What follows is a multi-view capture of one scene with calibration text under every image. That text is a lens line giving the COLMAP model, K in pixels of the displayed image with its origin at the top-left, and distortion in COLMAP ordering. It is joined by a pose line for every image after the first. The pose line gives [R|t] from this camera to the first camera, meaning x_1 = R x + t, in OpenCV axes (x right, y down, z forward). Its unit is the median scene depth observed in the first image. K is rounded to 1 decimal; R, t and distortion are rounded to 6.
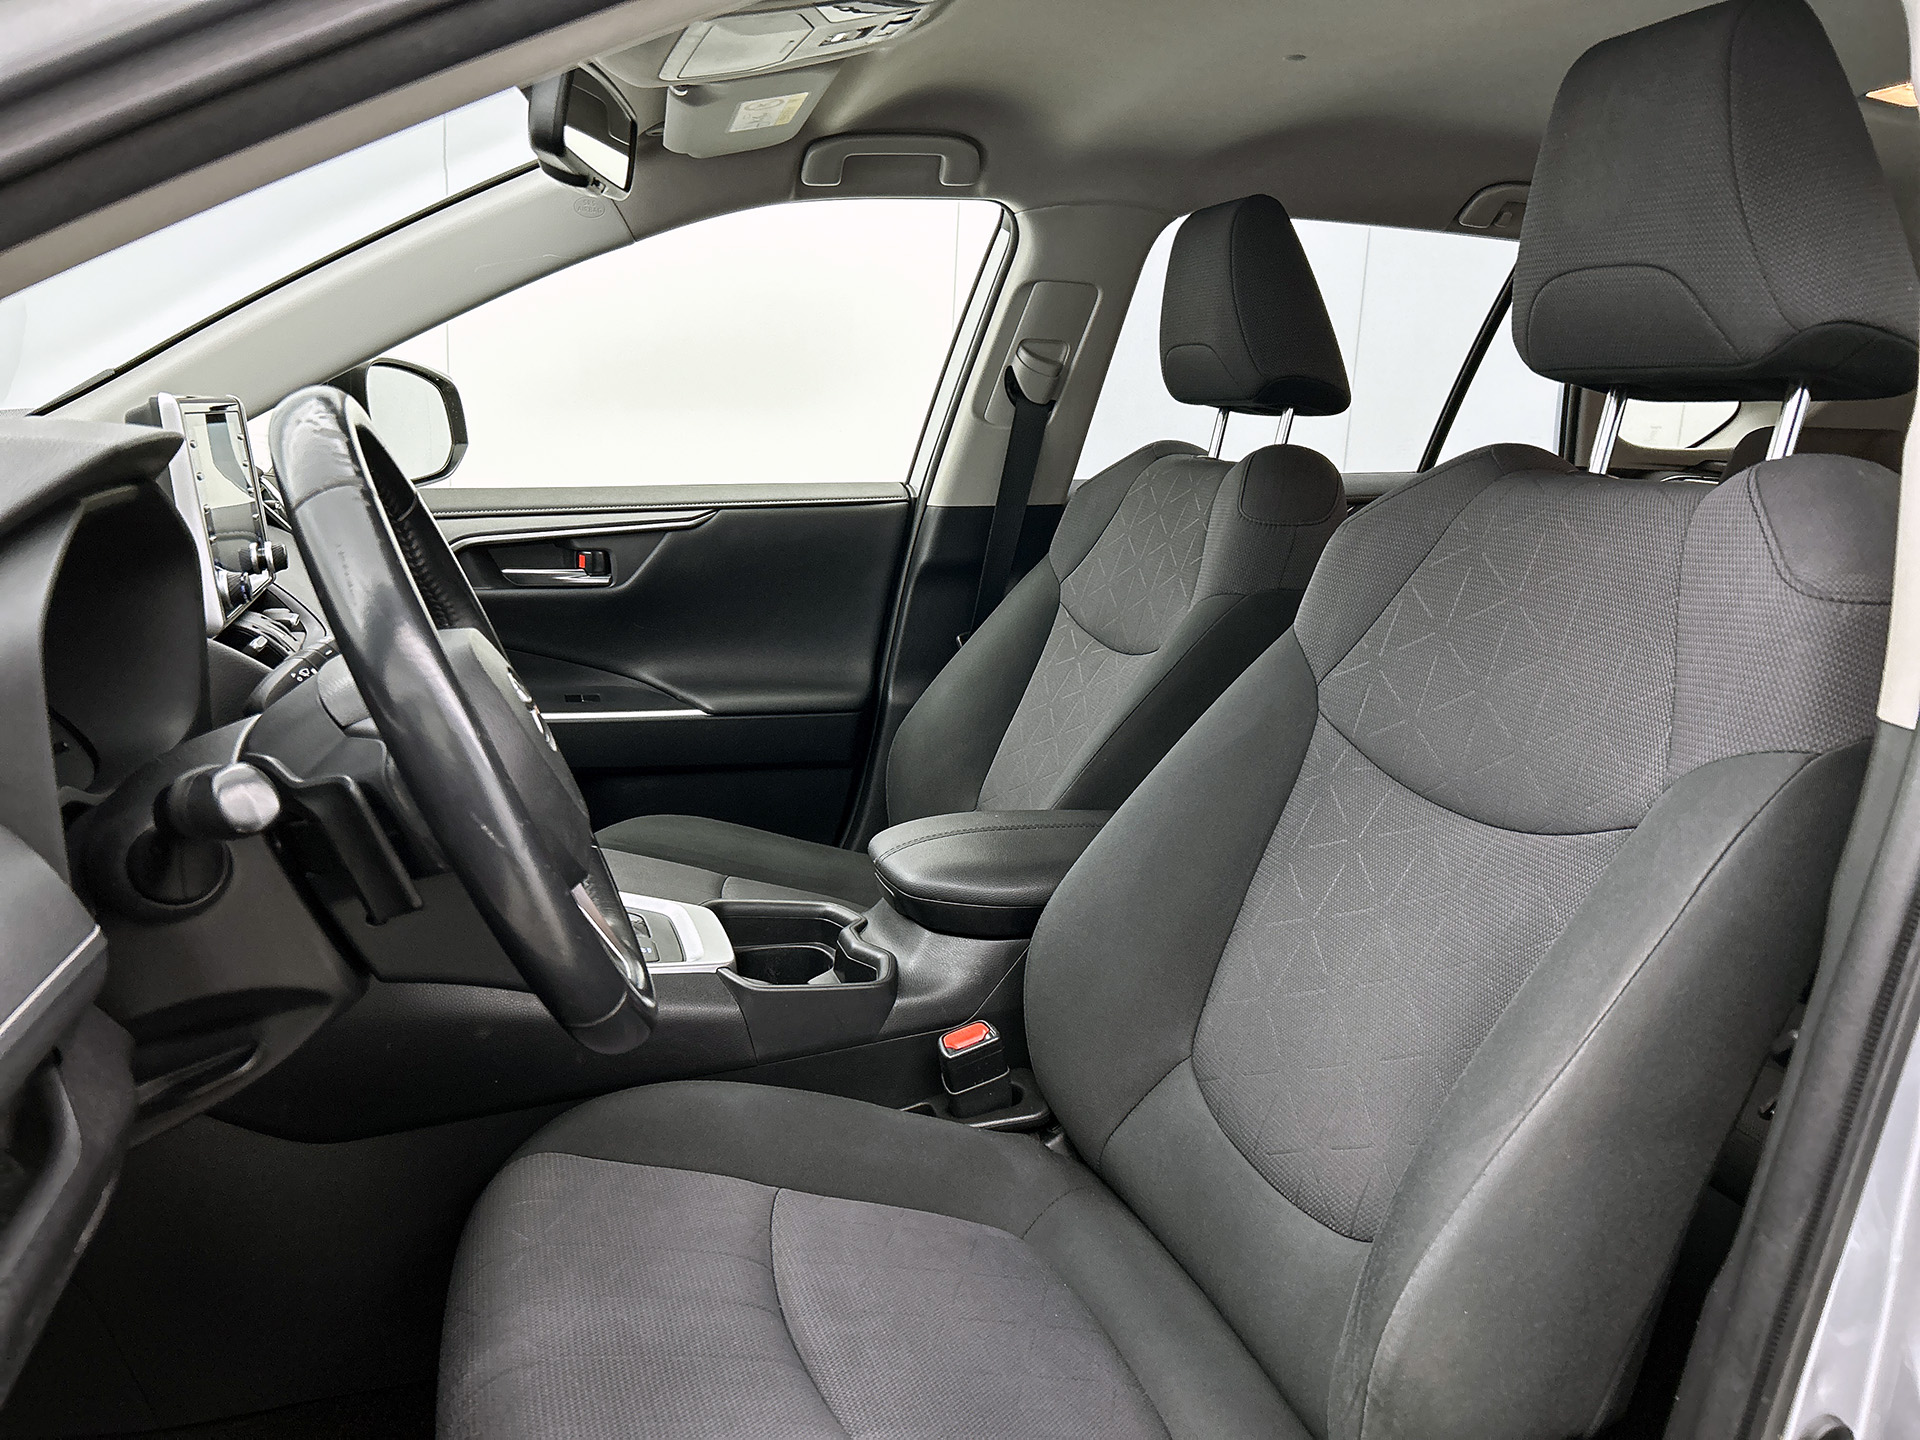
lens RADIAL K [[1478.8, 0, 951.2], [0, 1478.8, 731.9], [0, 0, 1]] dist [0.058125, -0.063617]
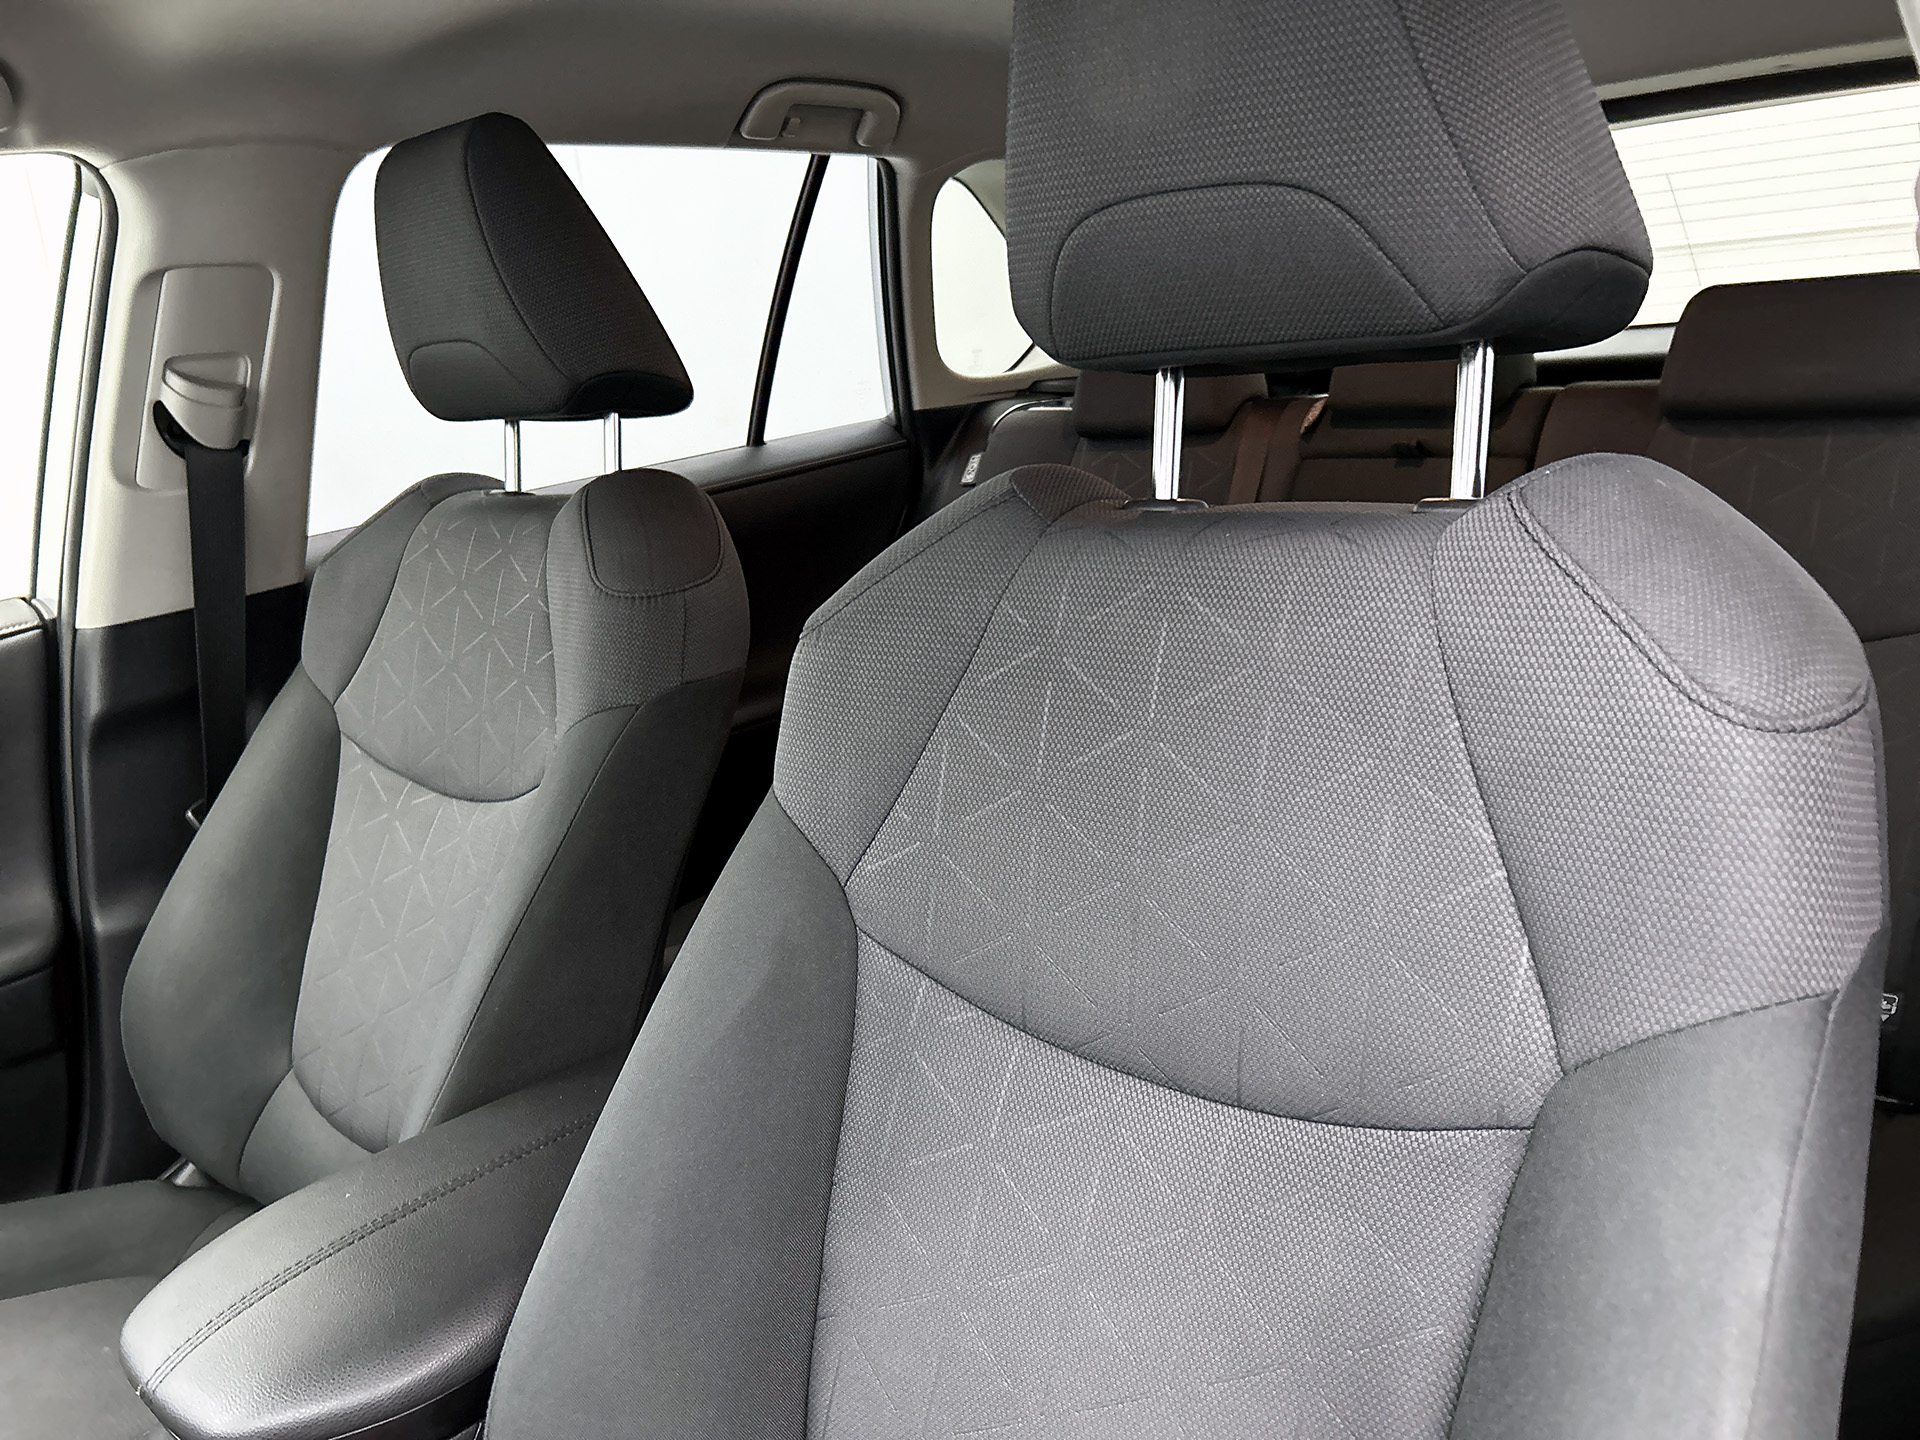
lens RADIAL K [[1478.8, 0, 966.2], [0, 1478.8, 720.6], [0, 0, 1]] dist [0.058125, -0.063617]
pose [[0.861156, -0.248767, 0.443312, 0.019053], [0.229987, 0.968382, 0.096650, -0.094158], [-0.453339, 0.018725, 0.891141, 0.261307]]
